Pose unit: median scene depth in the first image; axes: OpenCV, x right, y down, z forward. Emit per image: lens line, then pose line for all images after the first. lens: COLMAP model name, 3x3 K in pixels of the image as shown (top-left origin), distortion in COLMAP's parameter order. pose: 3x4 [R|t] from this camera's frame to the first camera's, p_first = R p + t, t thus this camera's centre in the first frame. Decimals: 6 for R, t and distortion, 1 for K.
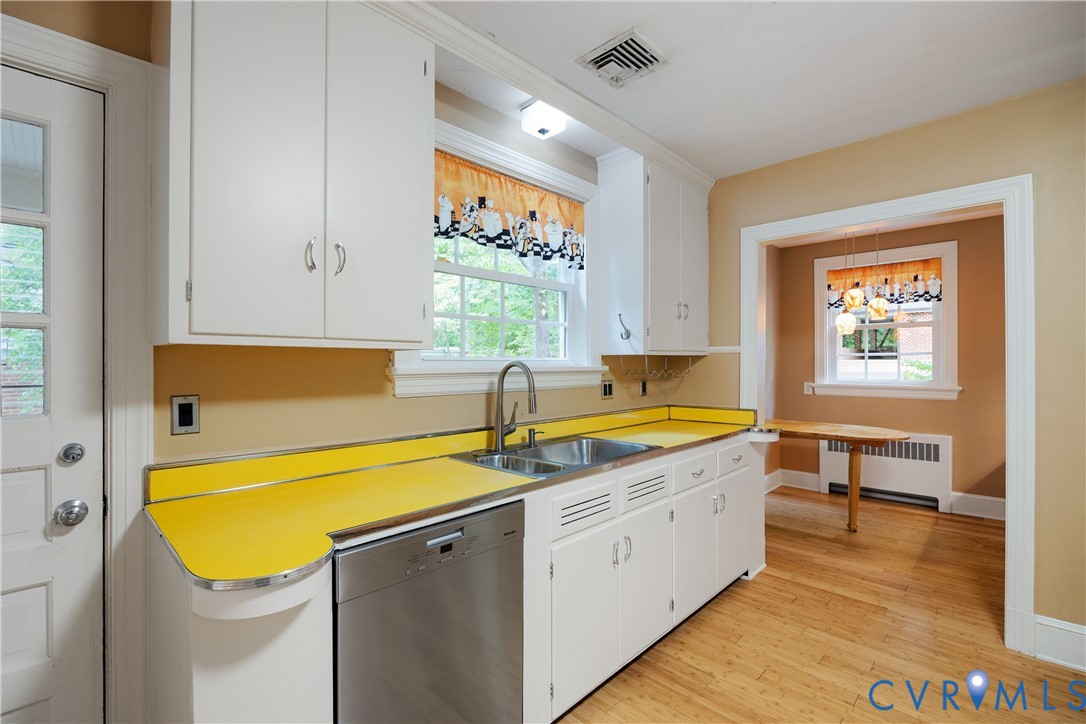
lens RADIAL K [[493.6, 0, 546.4], [0, 493.6, 365.4], [0, 0, 1]] dist [-0.004168, -0.000312]
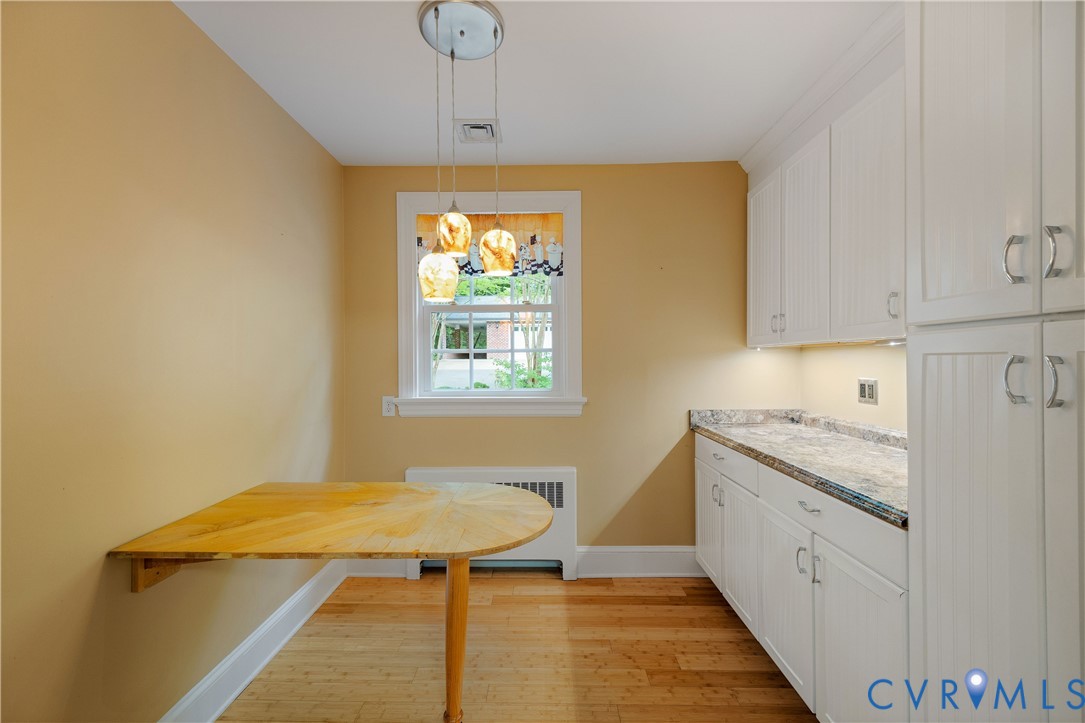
lens RADIAL K [[446.5, 0, 544.0], [0, 446.5, 362.7], [0, 0, 1]] dist [0.003793, 0.000357]
pose [[0.728860, -0.003900, 0.684651, 0.340637], [0.005260, 0.999986, 0.000096, -0.006560], [-0.684642, 0.003531, 0.728871, 0.545351]]
